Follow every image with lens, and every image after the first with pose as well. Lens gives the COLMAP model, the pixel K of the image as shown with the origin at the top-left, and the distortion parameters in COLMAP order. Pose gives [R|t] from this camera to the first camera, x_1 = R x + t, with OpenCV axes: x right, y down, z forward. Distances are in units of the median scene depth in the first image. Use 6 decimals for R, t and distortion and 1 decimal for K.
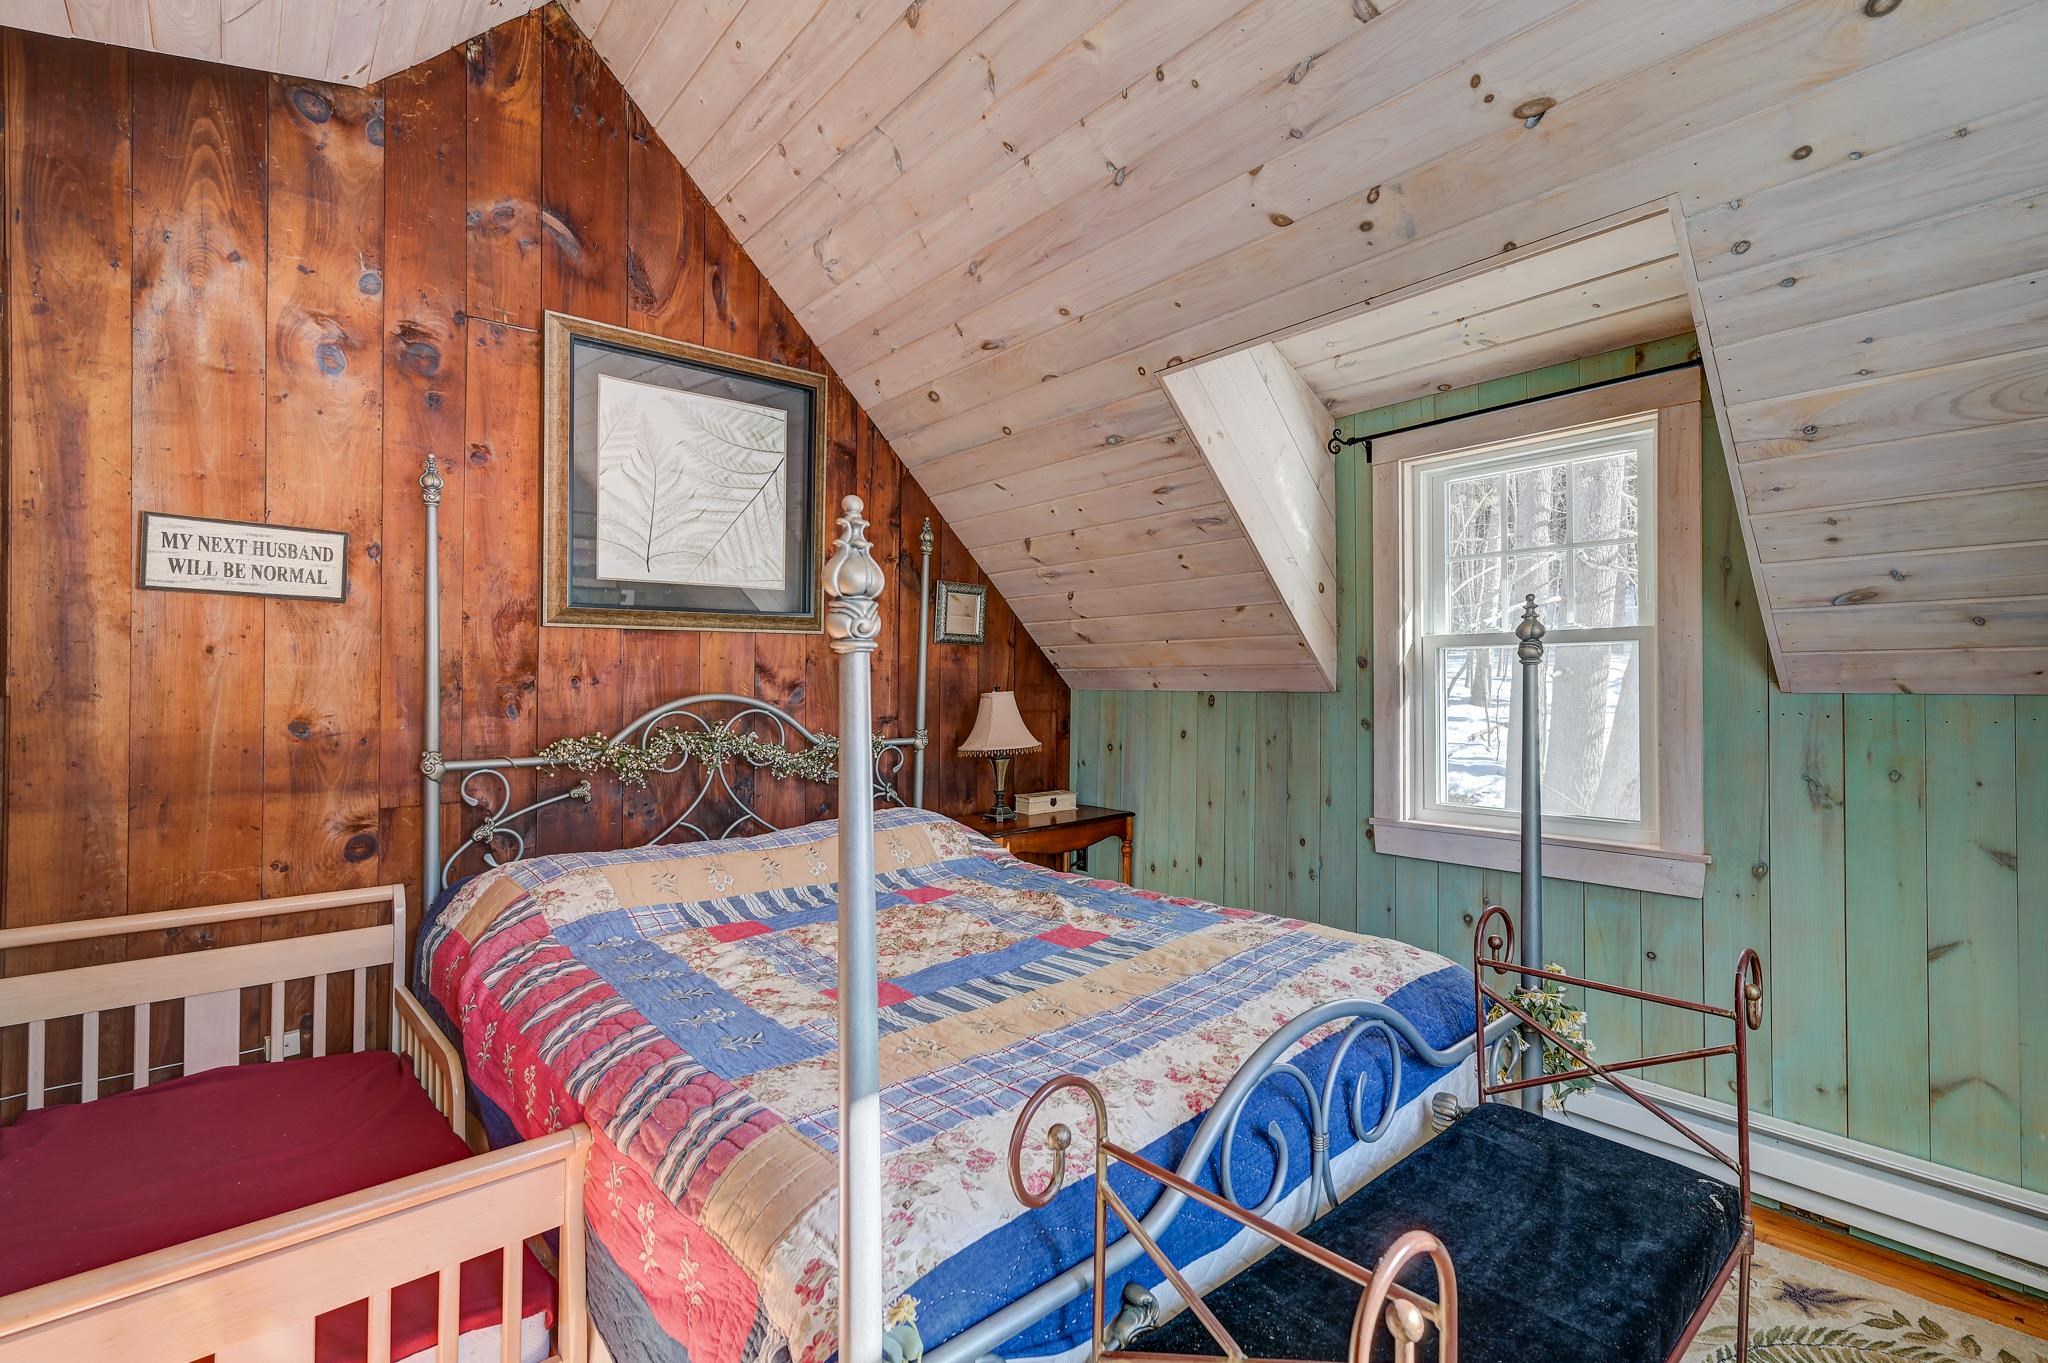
lens RADIAL K [[920.7, 0, 1028.5], [0, 920.7, 674.6], [0, 0, 1]] dist [0.000921, 0.001301]
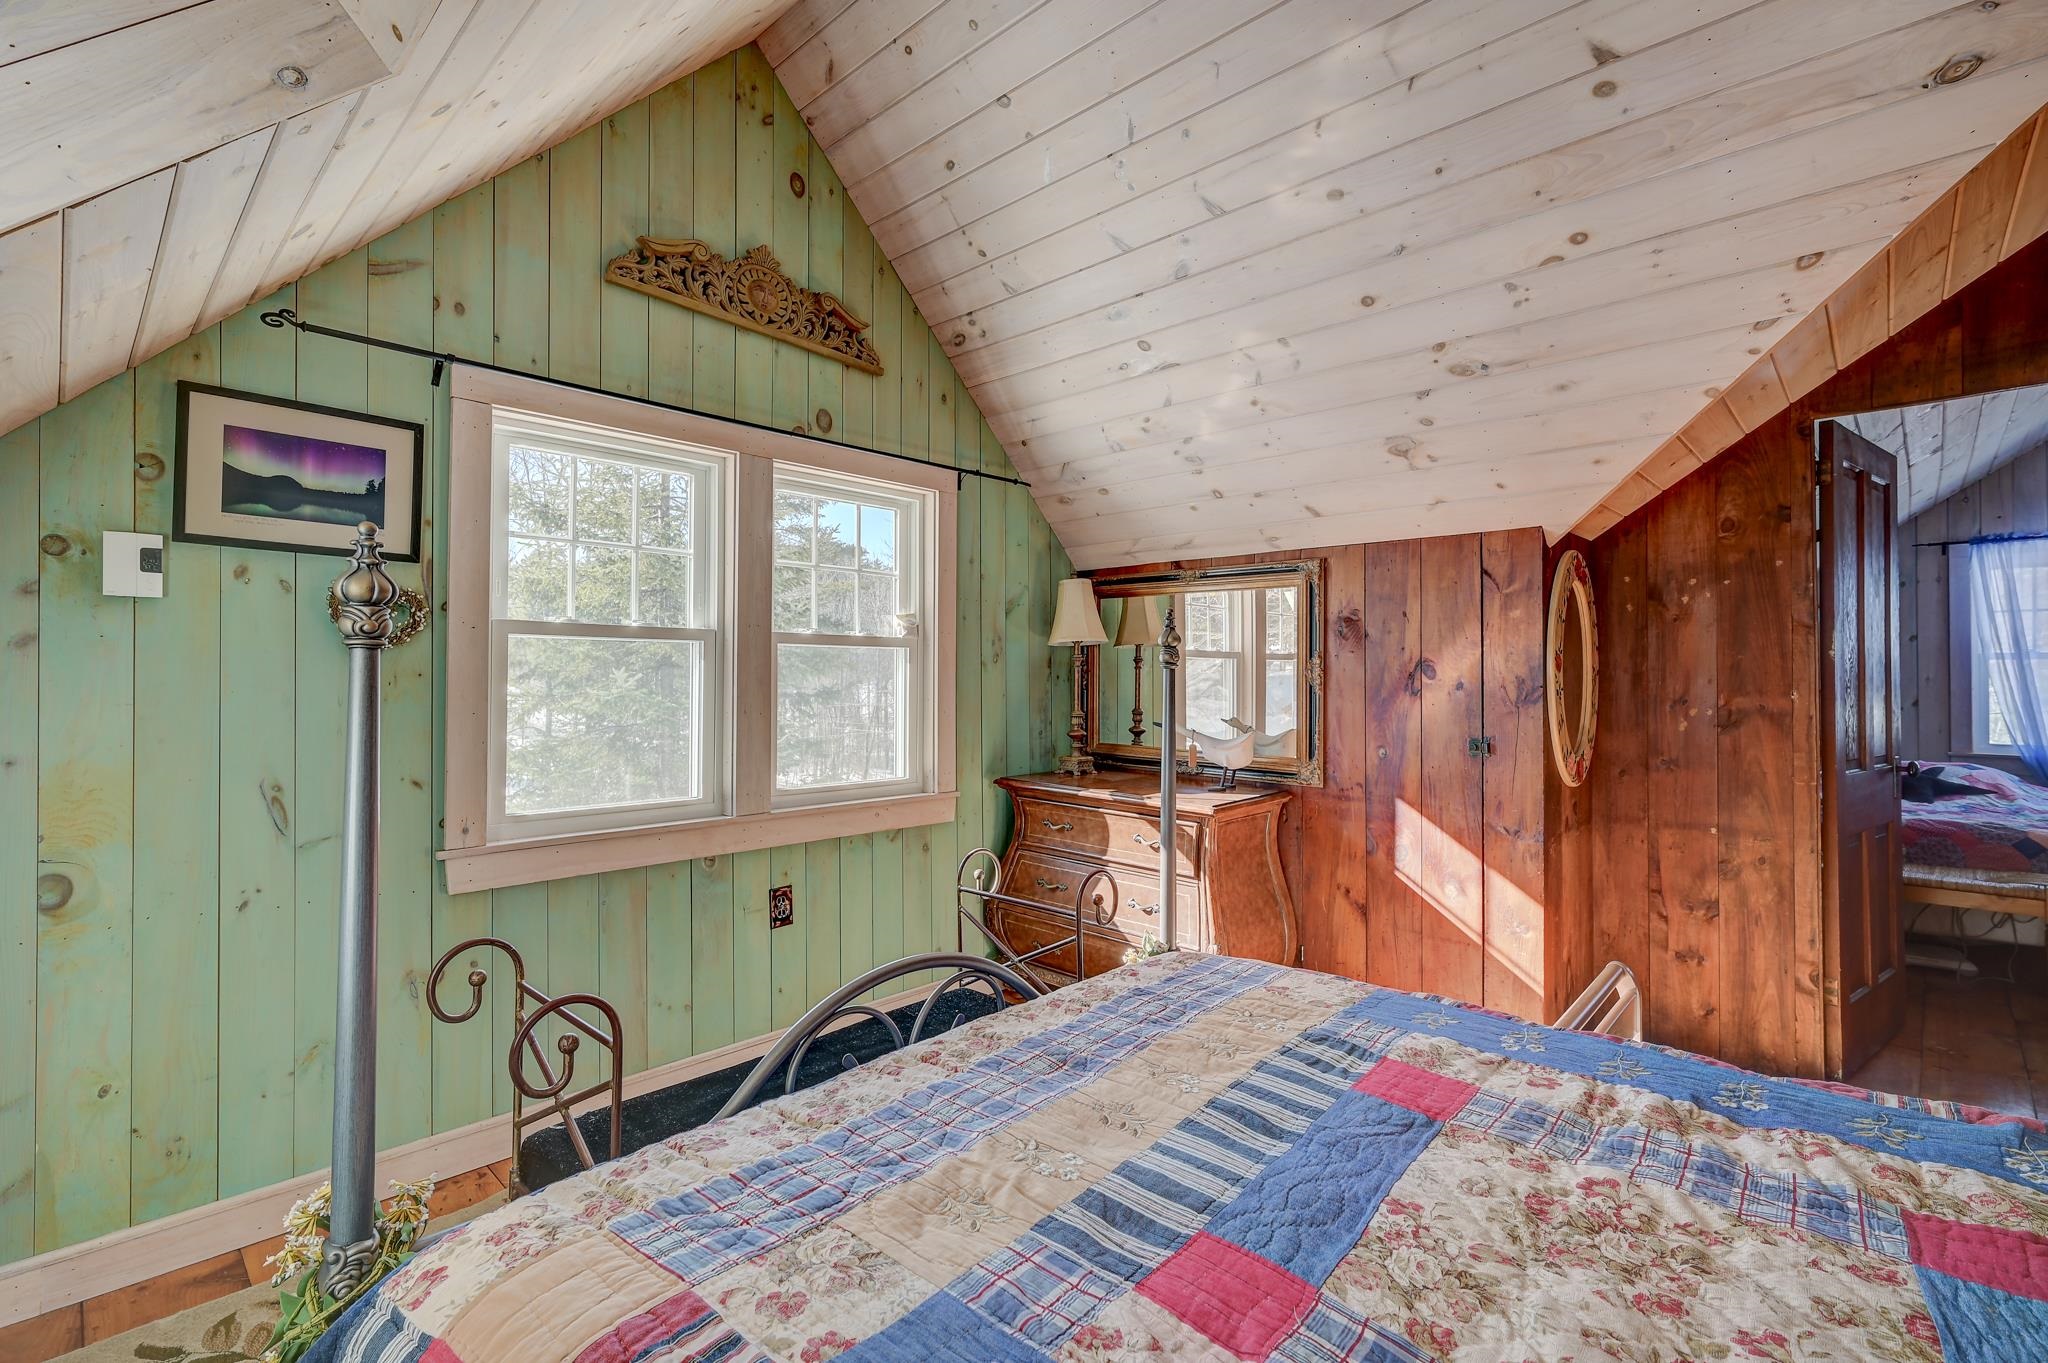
lens RADIAL K [[934.9, 0, 1047.3], [0, 934.9, 666.0], [0, 0, 1]] dist [-0.000933, 0.000507]
pose [[-0.993553, -0.001895, -0.113357, 0.138023], [0.000870, 0.999703, -0.024341, 0.009633], [0.113369, -0.024283, -0.993256, 1.108764]]
